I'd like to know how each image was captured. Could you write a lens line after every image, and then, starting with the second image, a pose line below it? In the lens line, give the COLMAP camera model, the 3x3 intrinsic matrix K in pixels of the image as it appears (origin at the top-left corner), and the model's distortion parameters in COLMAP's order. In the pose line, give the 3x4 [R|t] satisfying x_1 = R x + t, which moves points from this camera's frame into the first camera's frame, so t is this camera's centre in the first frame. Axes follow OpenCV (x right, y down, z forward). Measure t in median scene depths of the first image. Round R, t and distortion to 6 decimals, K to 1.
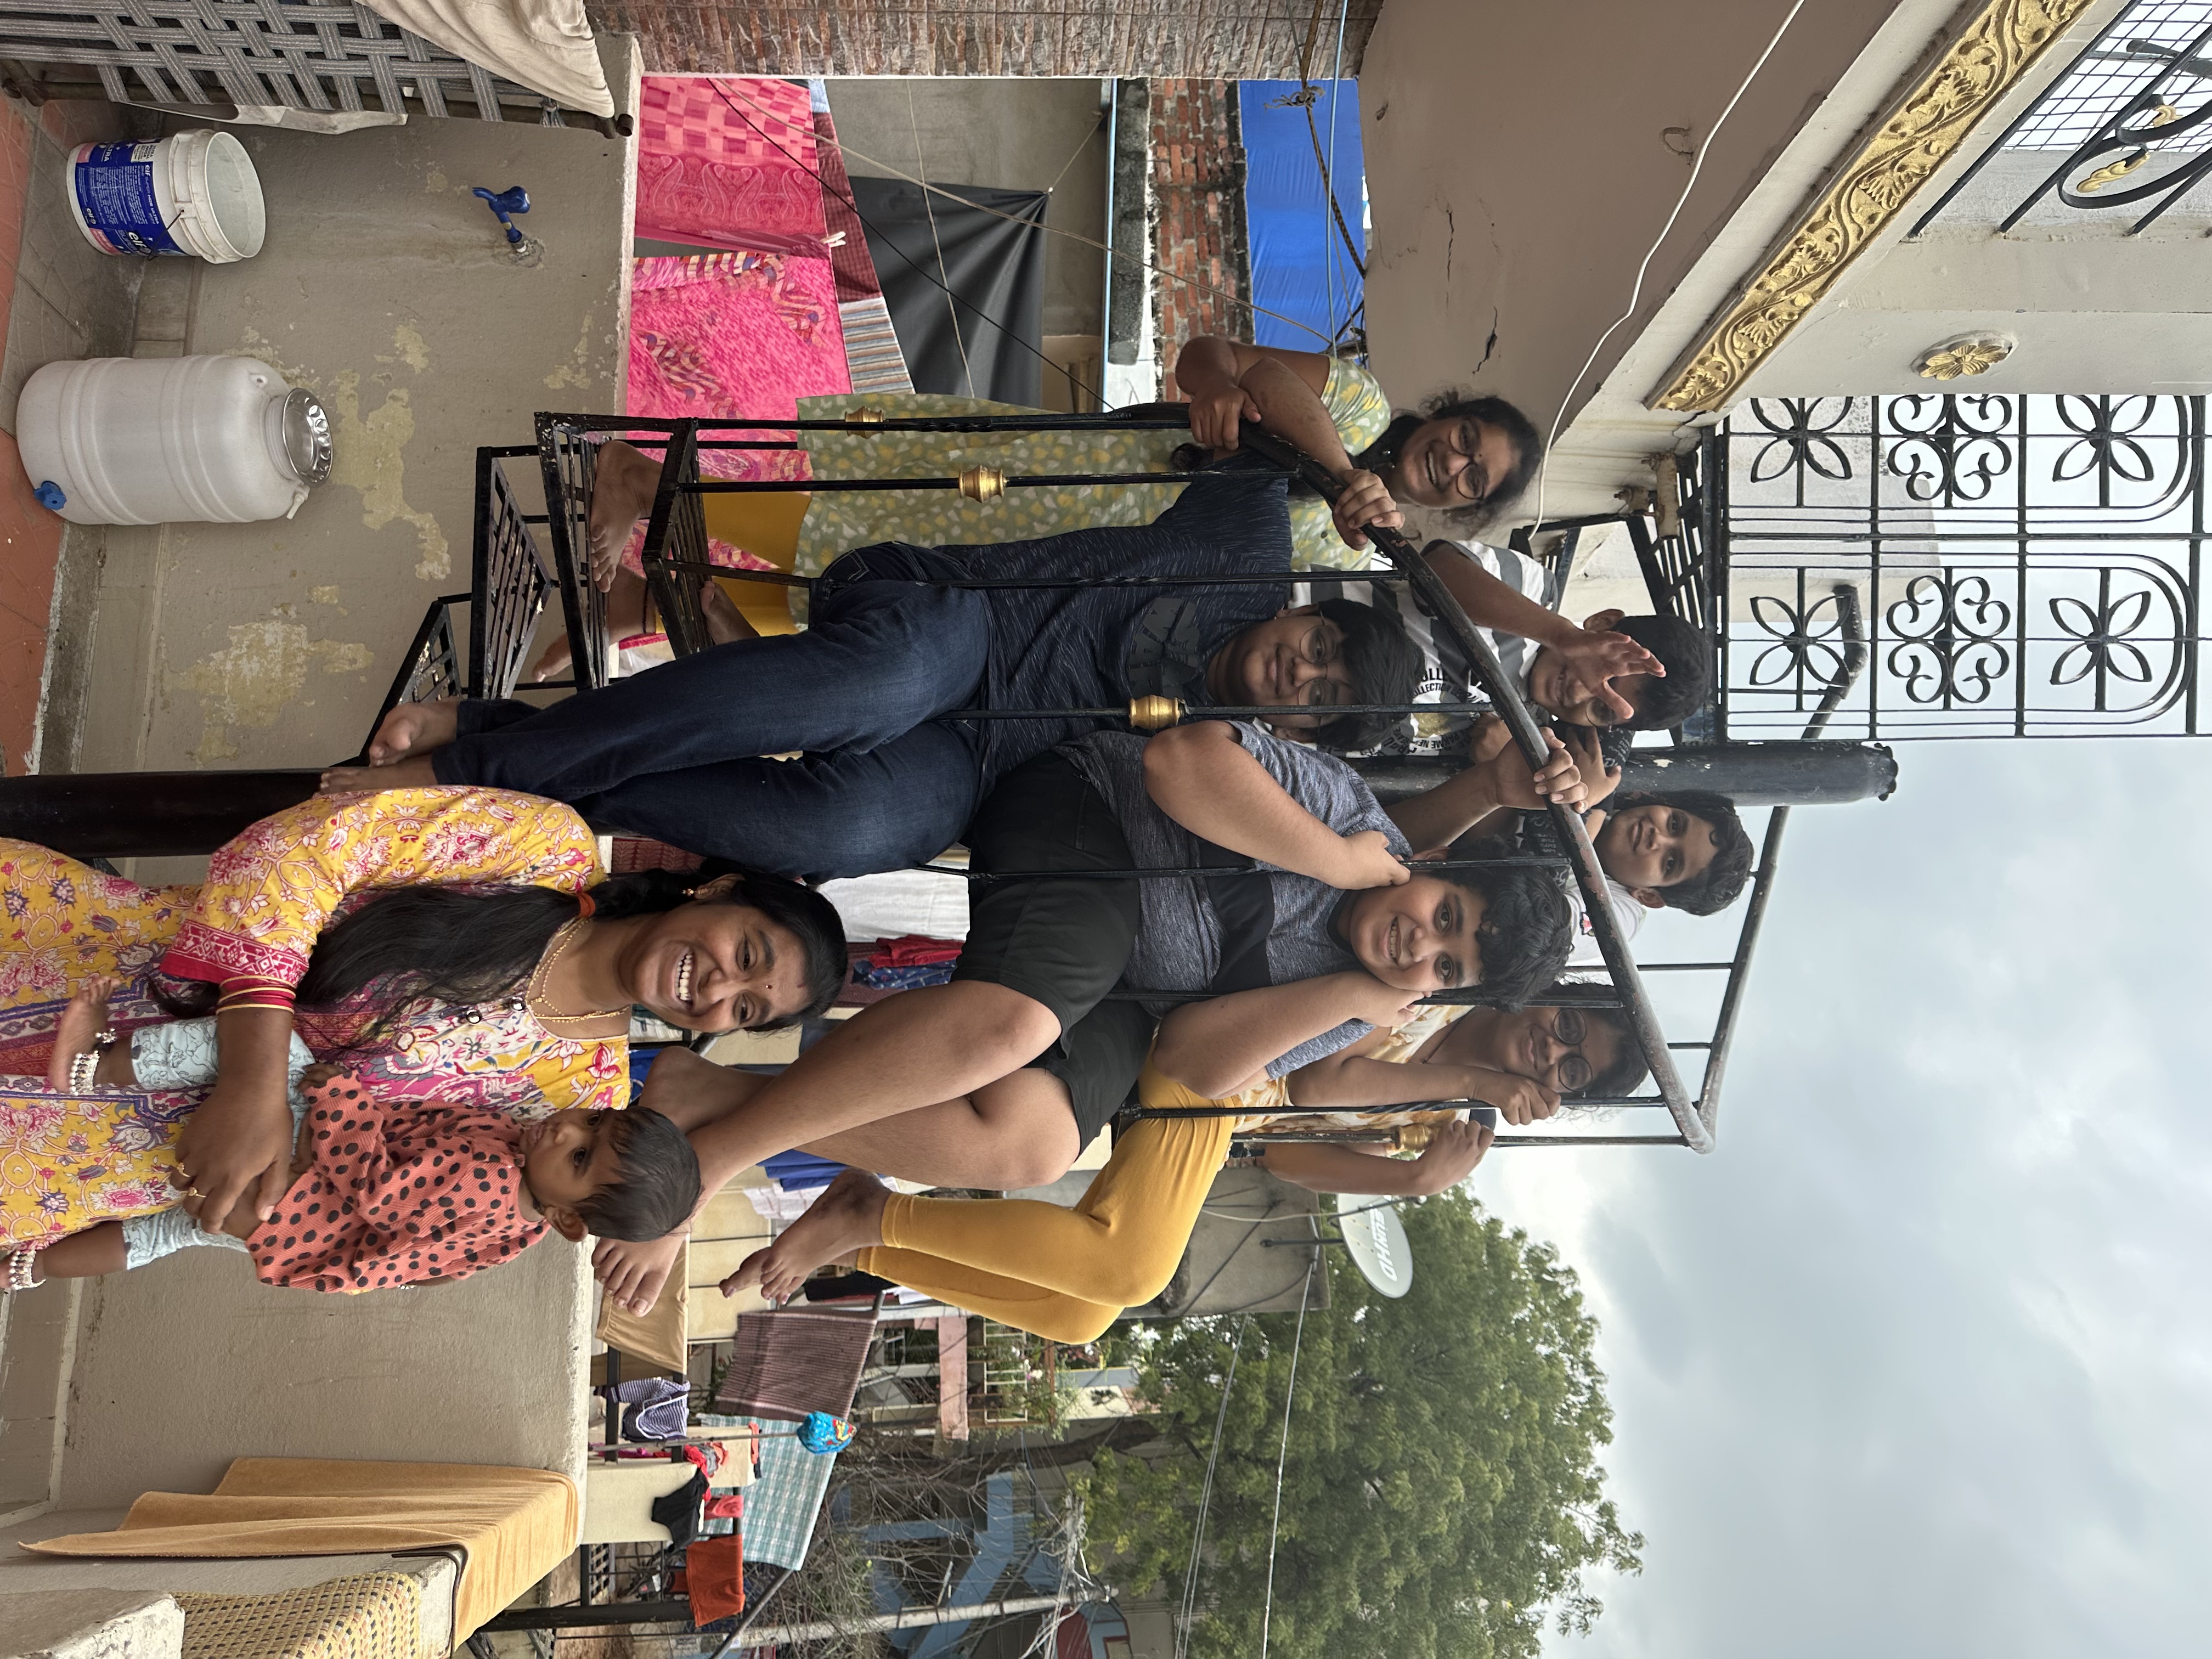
lens RADIAL K [[1579.5, 0, 1105.2], [0, 1579.5, 816.5], [0, 0, 1]] dist [0.011120, -0.019685]
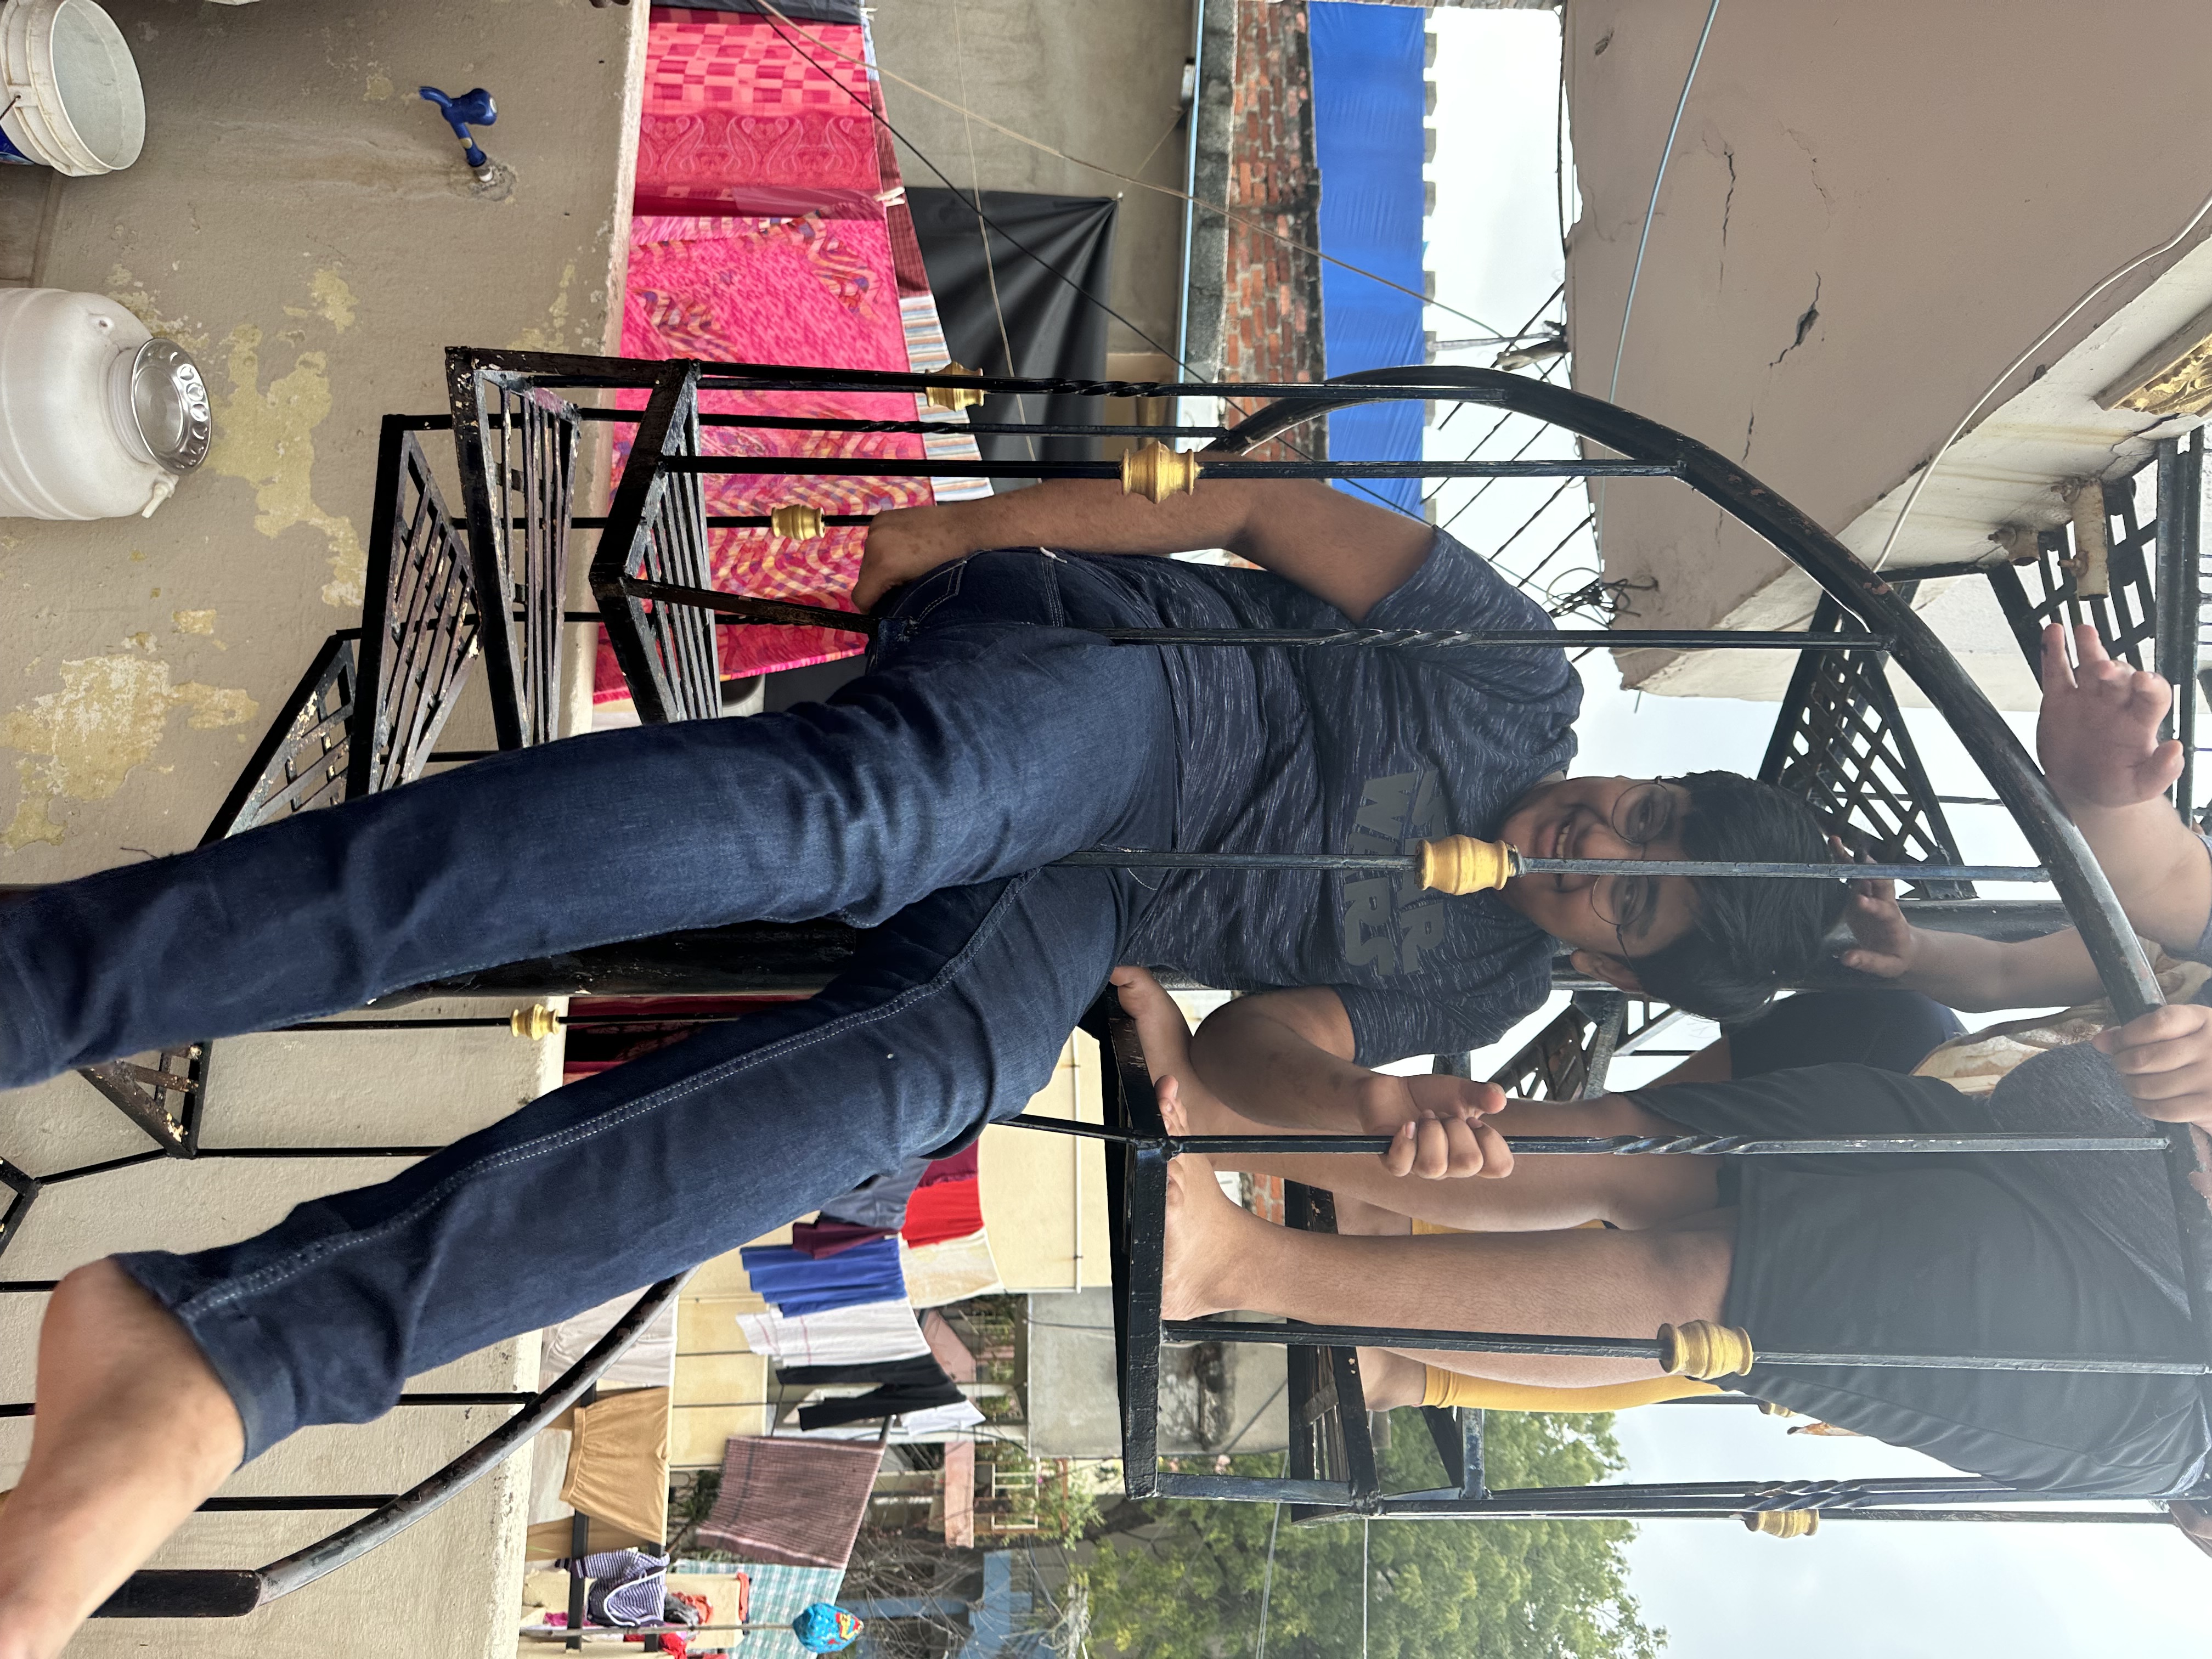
lens RADIAL K [[1570.2, 0, 1120.3], [0, 1570.2, 838.4], [0, 0, 1]] dist [0.001211, -0.008768]
pose [[0.999569, 0.029077, 0.004165, -0.067762], [-0.029007, 0.999454, -0.015795, -0.043861], [-0.004622, 0.015667, 0.999867, 0.292299]]
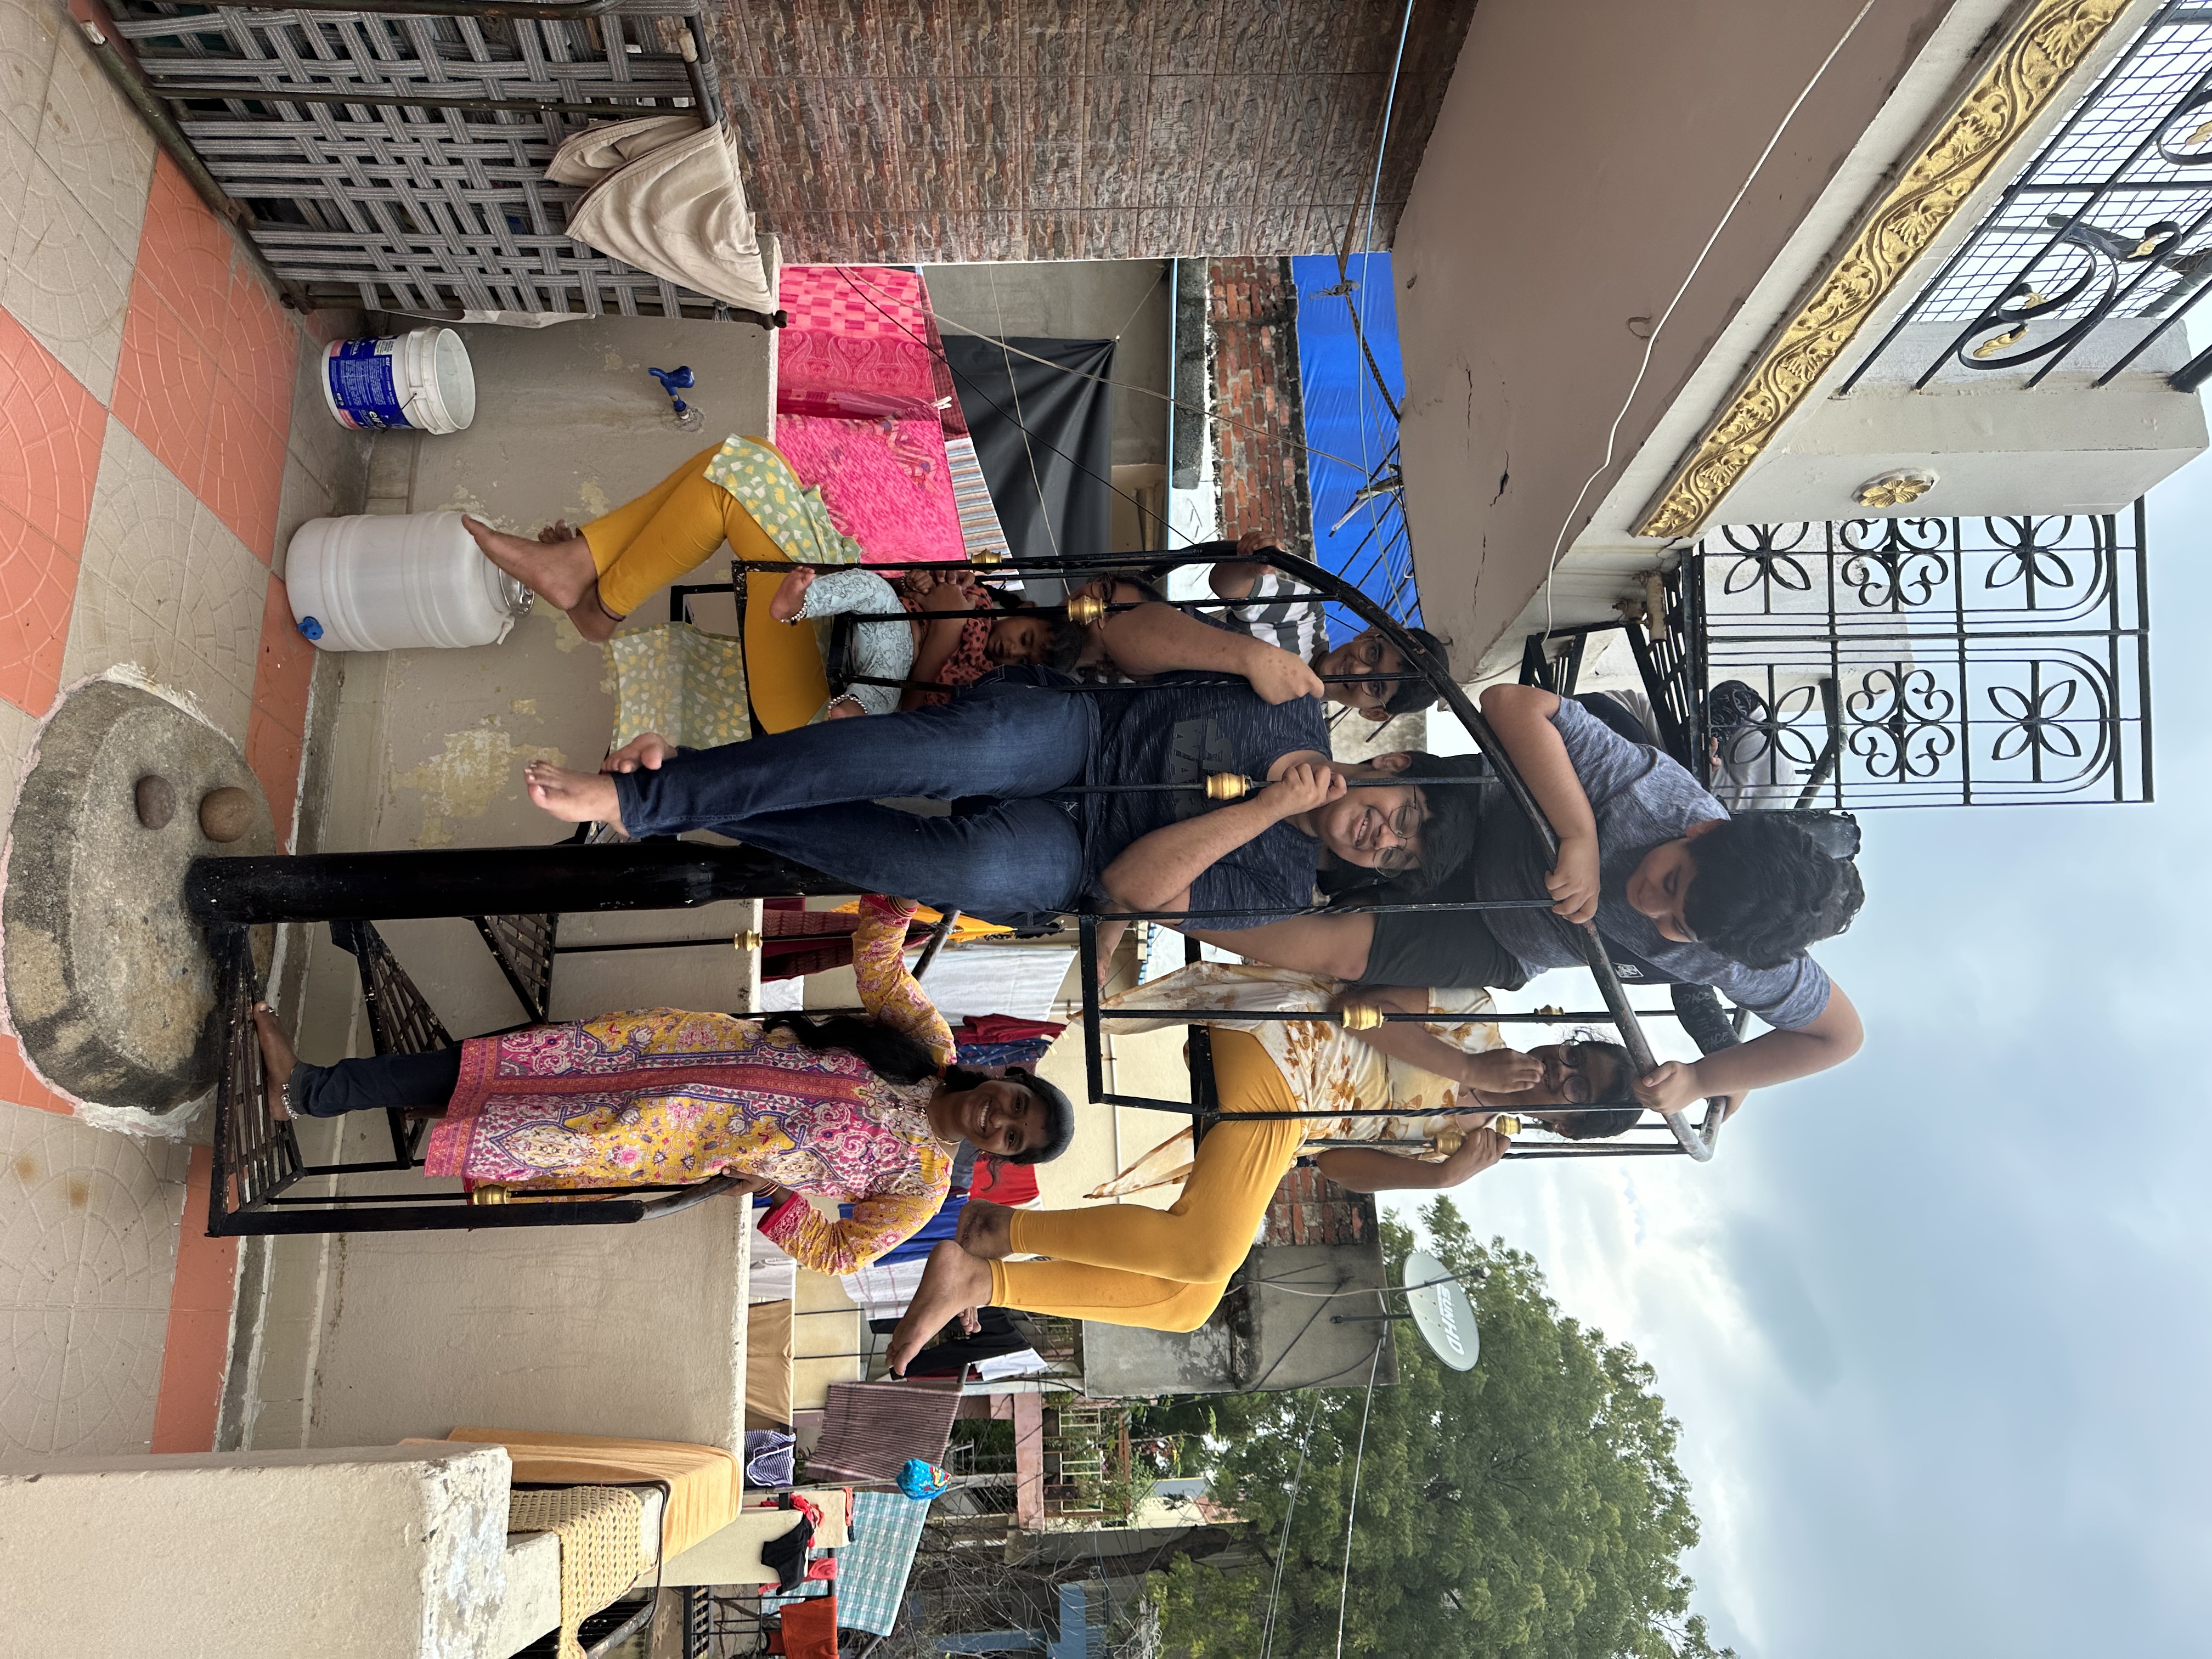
lens RADIAL K [[1584.9, 0, 1102.5], [0, 1584.9, 815.4], [0, 0, 1]] dist [0.018913, -0.026620]
pose [[0.999107, -0.012144, -0.040471, -0.012285], [0.009387, 0.997666, -0.067628, 0.028715], [0.041198, 0.067188, 0.996889, -0.183718]]
